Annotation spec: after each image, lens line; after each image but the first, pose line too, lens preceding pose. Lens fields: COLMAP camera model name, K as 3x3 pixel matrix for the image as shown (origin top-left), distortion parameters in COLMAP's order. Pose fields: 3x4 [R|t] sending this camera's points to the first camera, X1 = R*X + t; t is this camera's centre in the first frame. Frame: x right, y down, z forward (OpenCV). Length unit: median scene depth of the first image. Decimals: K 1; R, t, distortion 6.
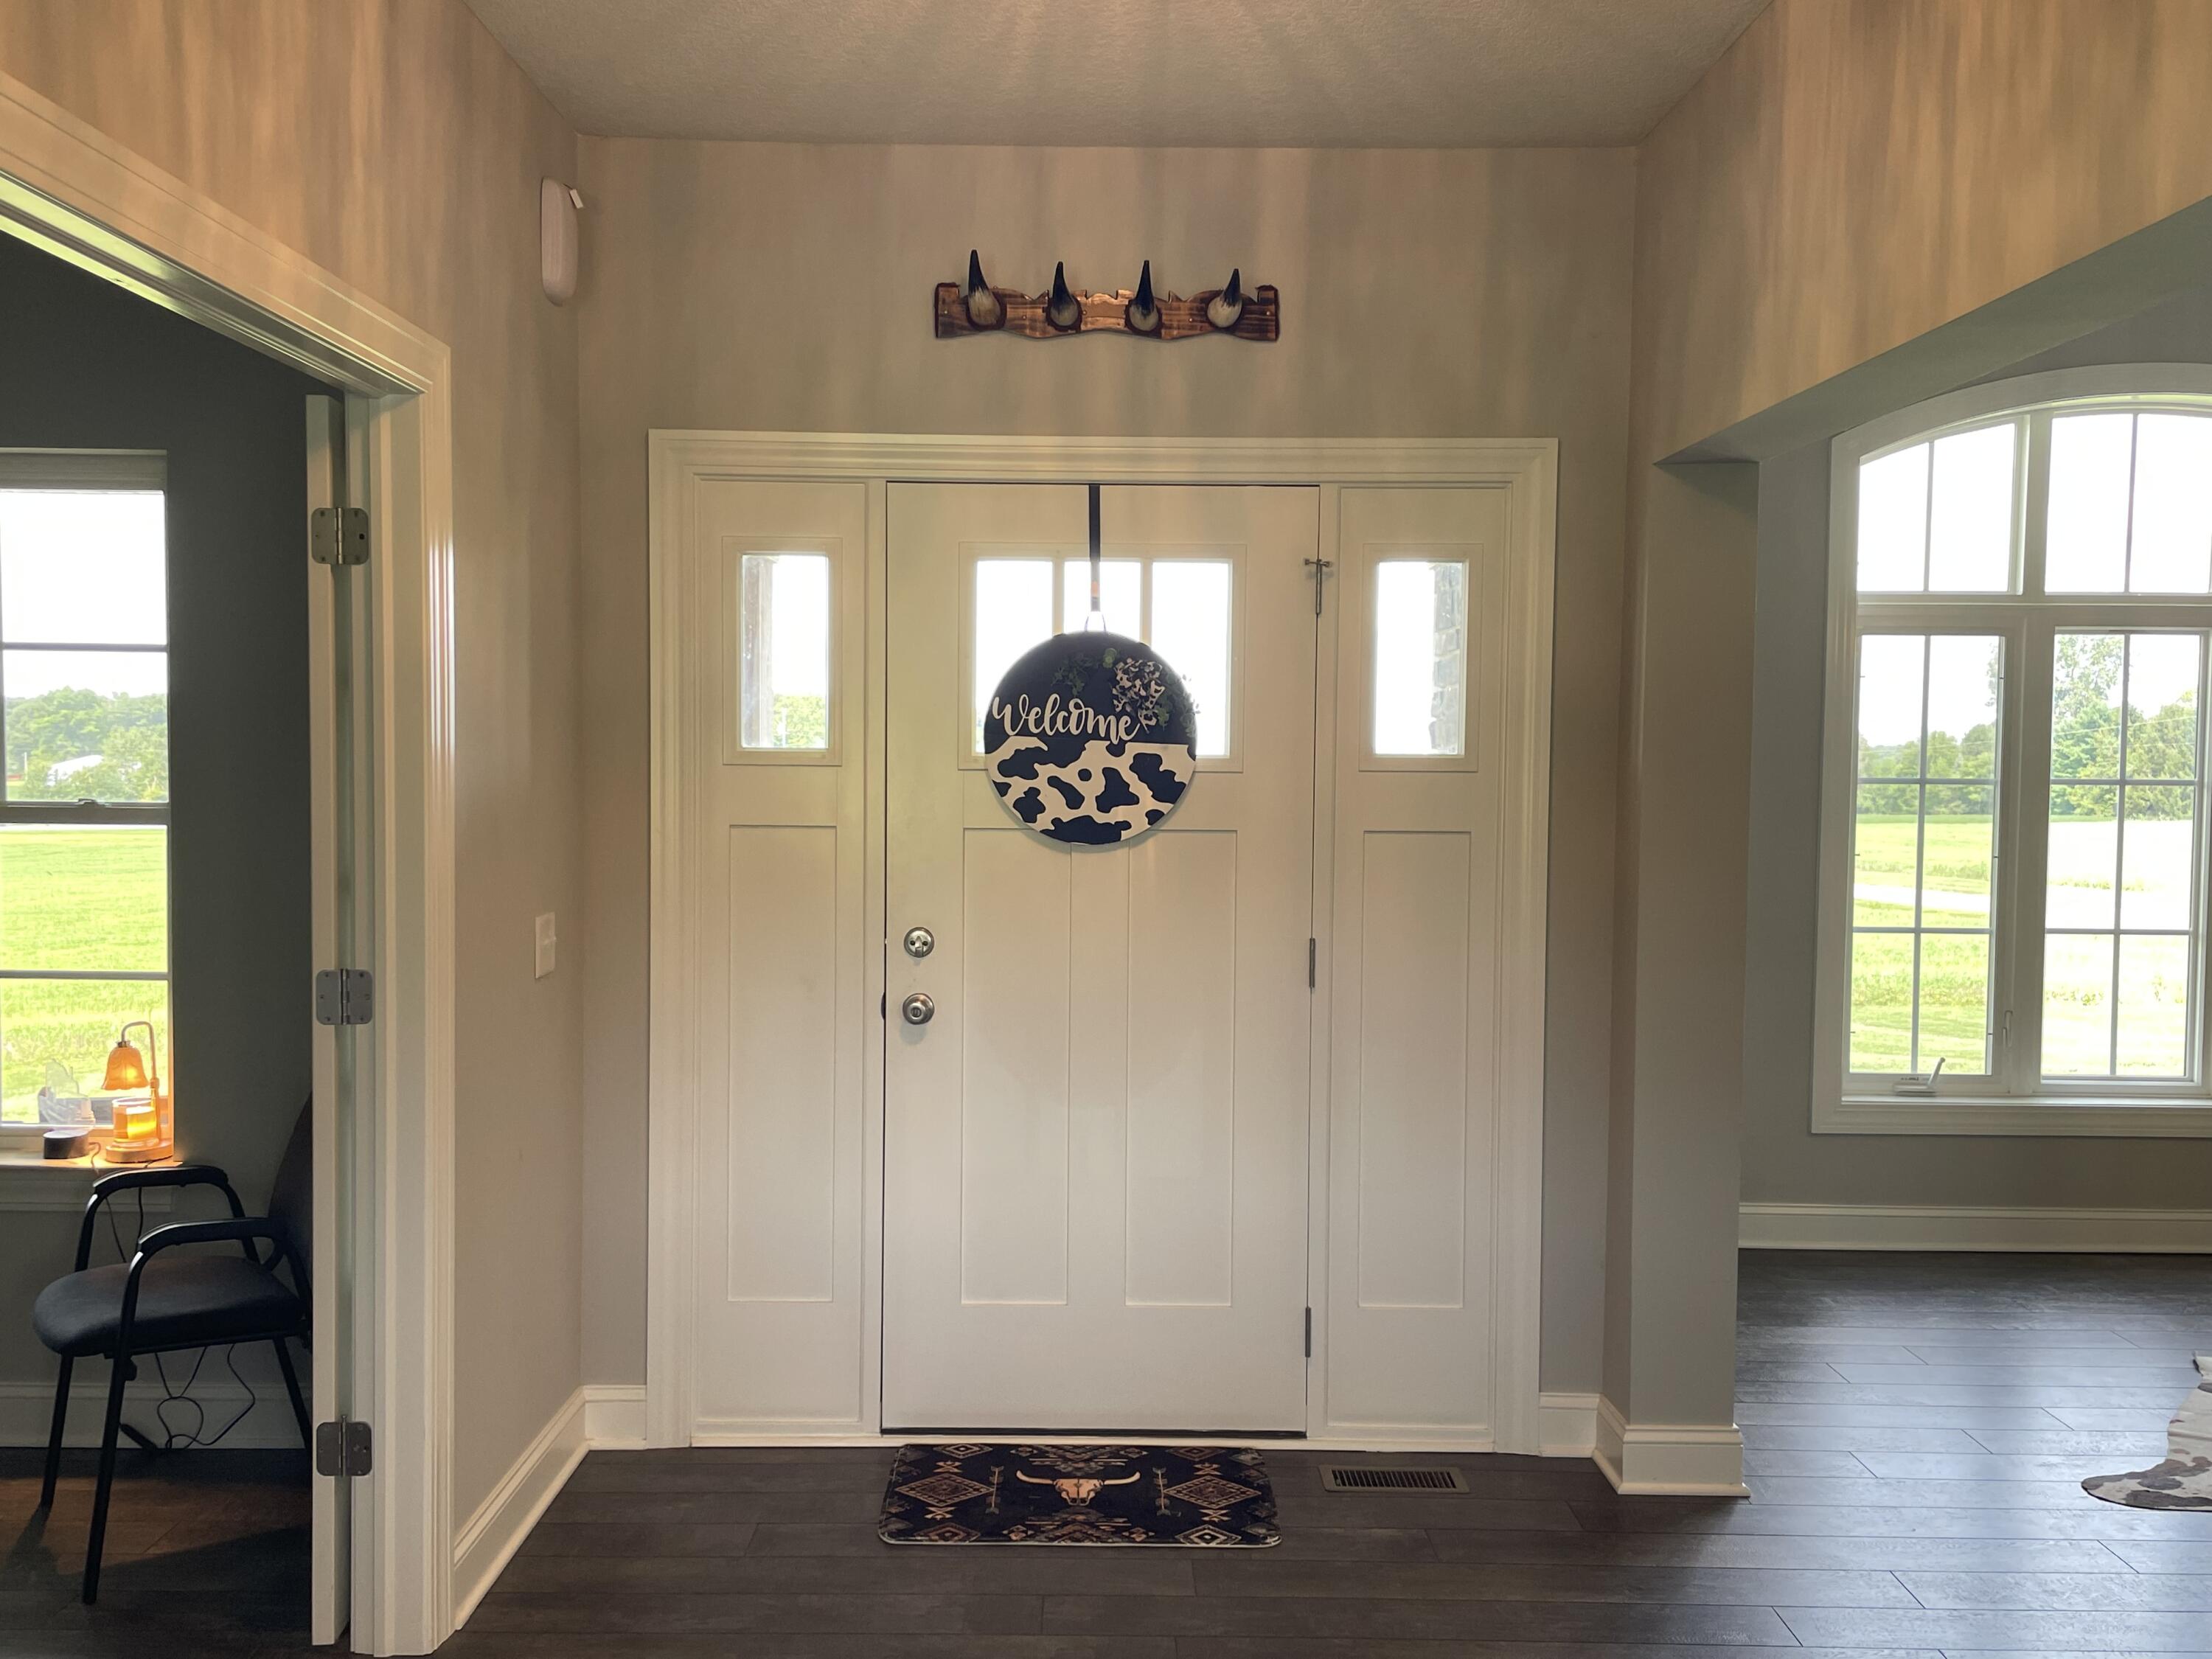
lens RADIAL K [[1987.1, 0, 1104.9], [0, 1987.1, 848.9], [0, 0, 1]] dist [0.094554, -0.118259]
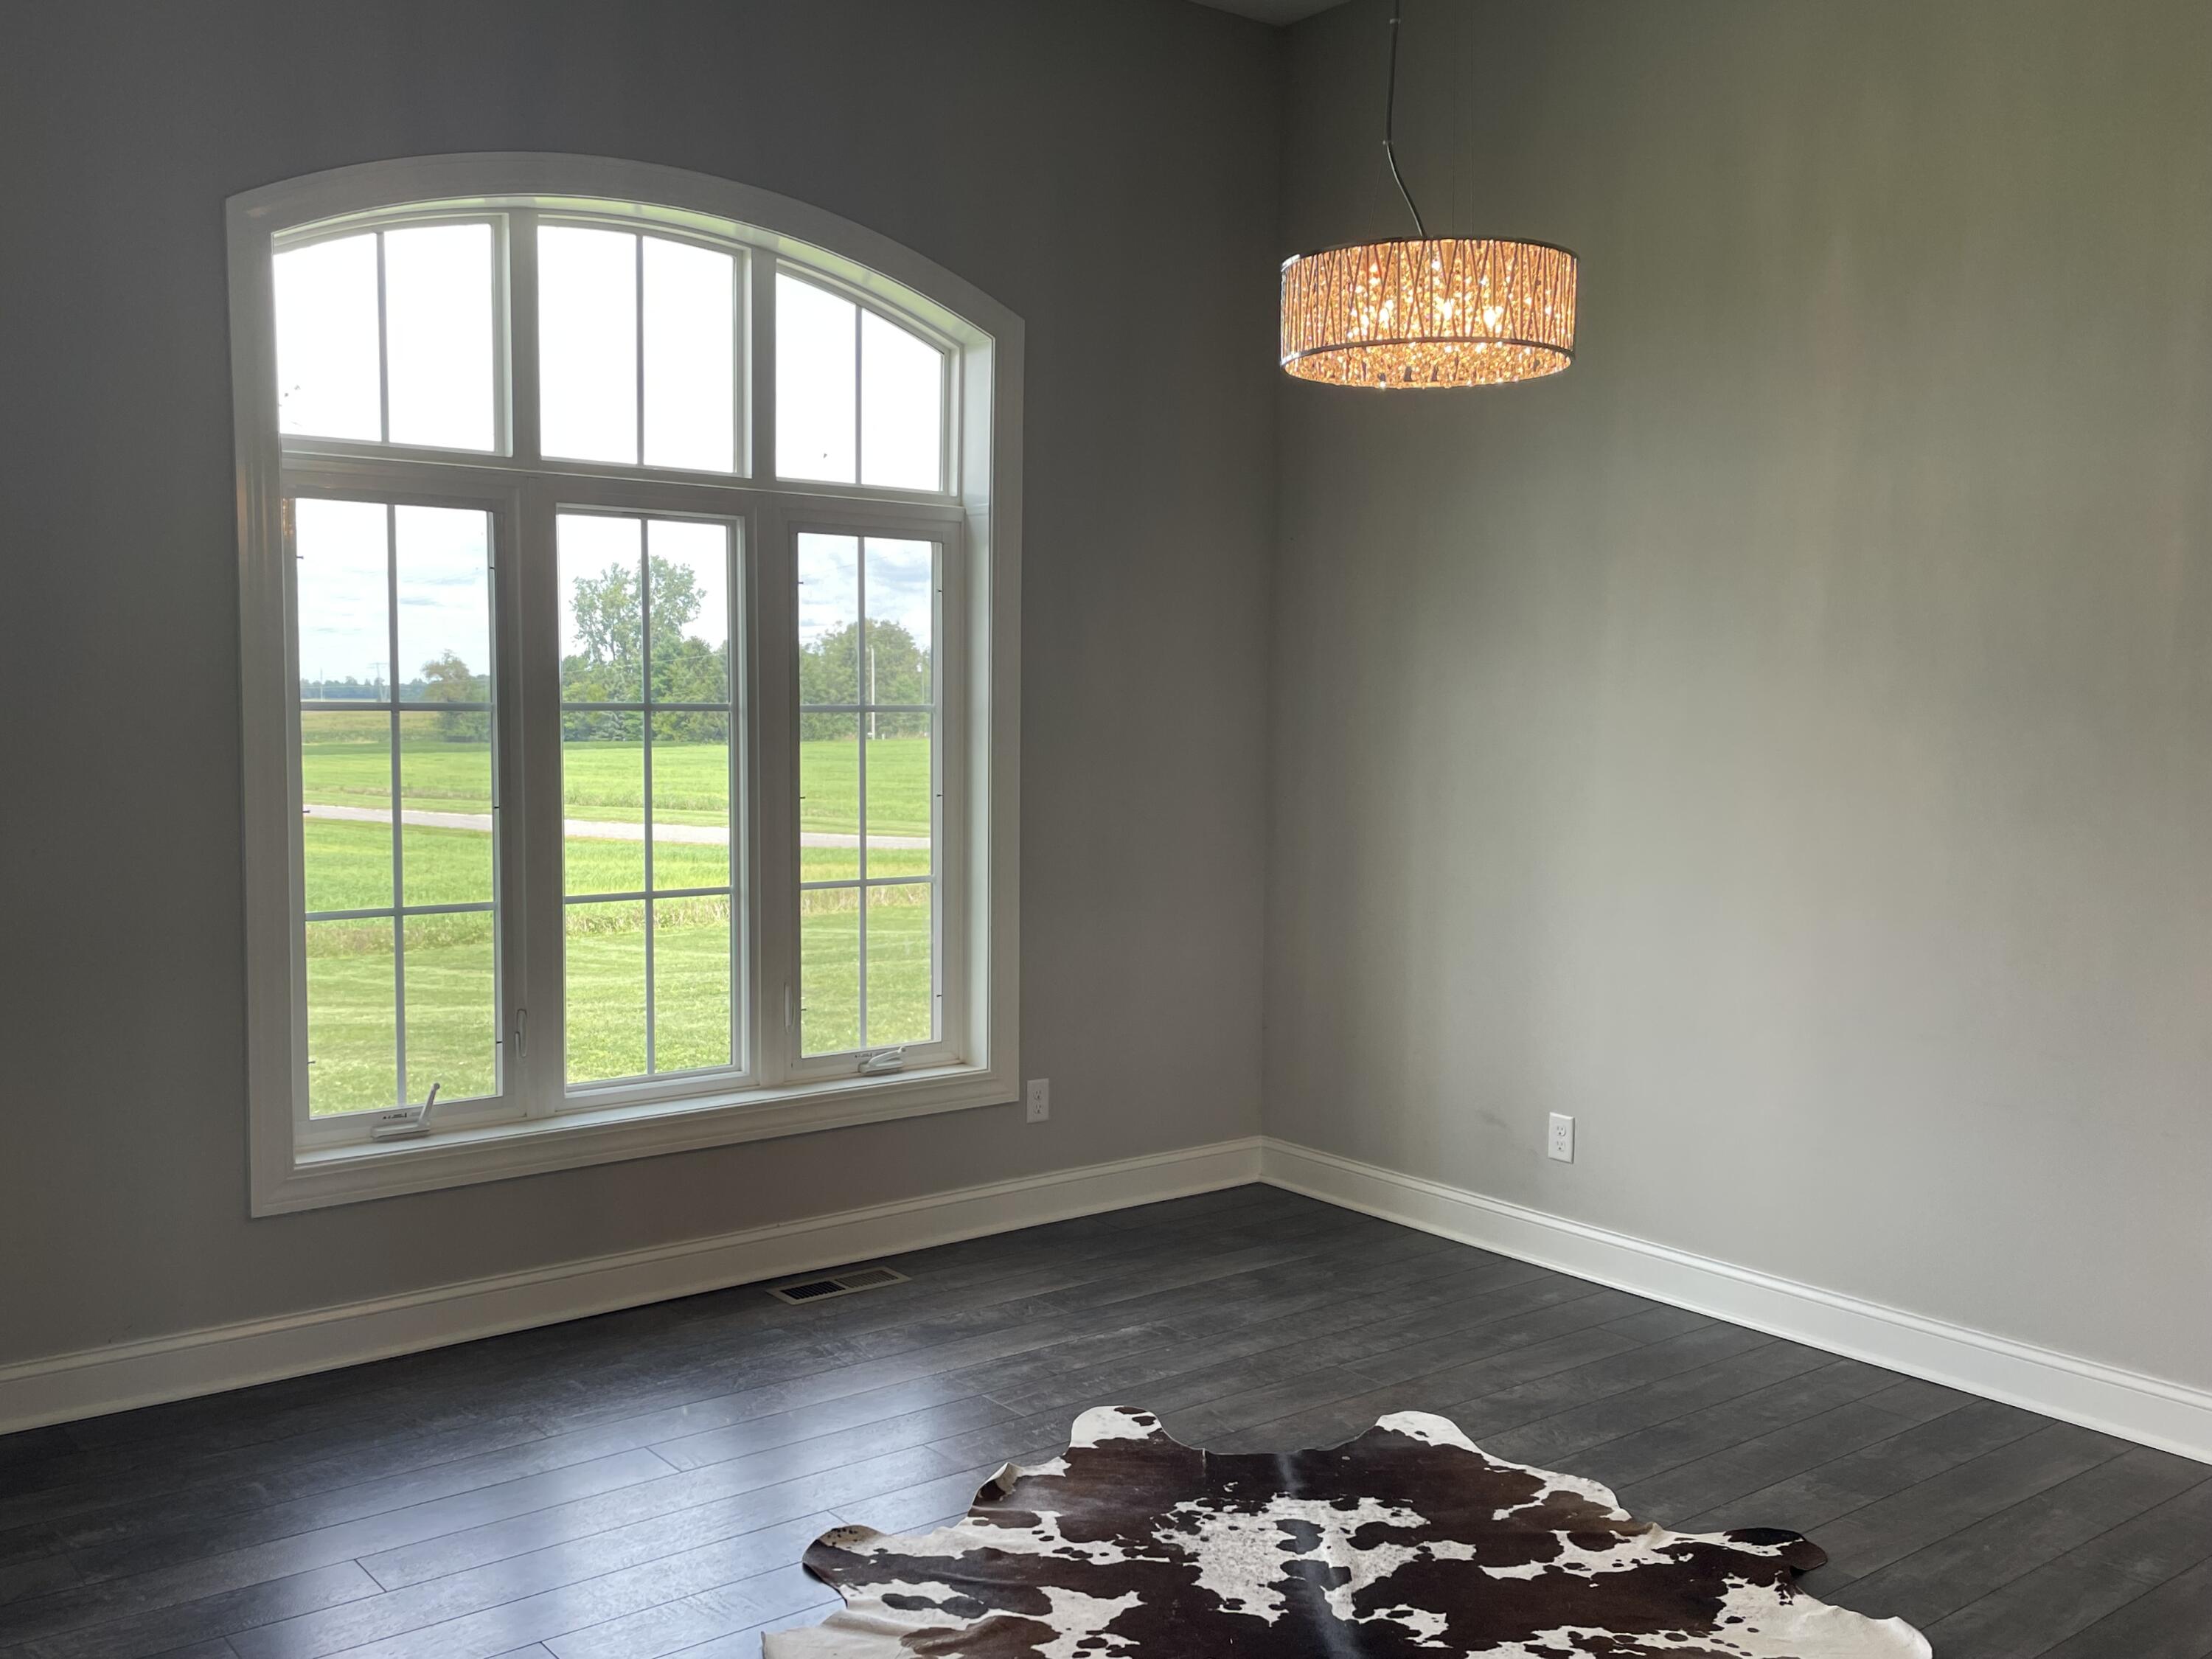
lens RADIAL K [[1987.1, 0, 1108.5], [0, 1987.1, 835.1], [0, 0, 1]] dist [0.094554, -0.118259]
pose [[0.783626, -0.047968, 0.619378, 0.158089], [0.030443, 0.998782, 0.038835, -0.007801], [-0.620487, -0.011576, 0.784132, 0.273231]]
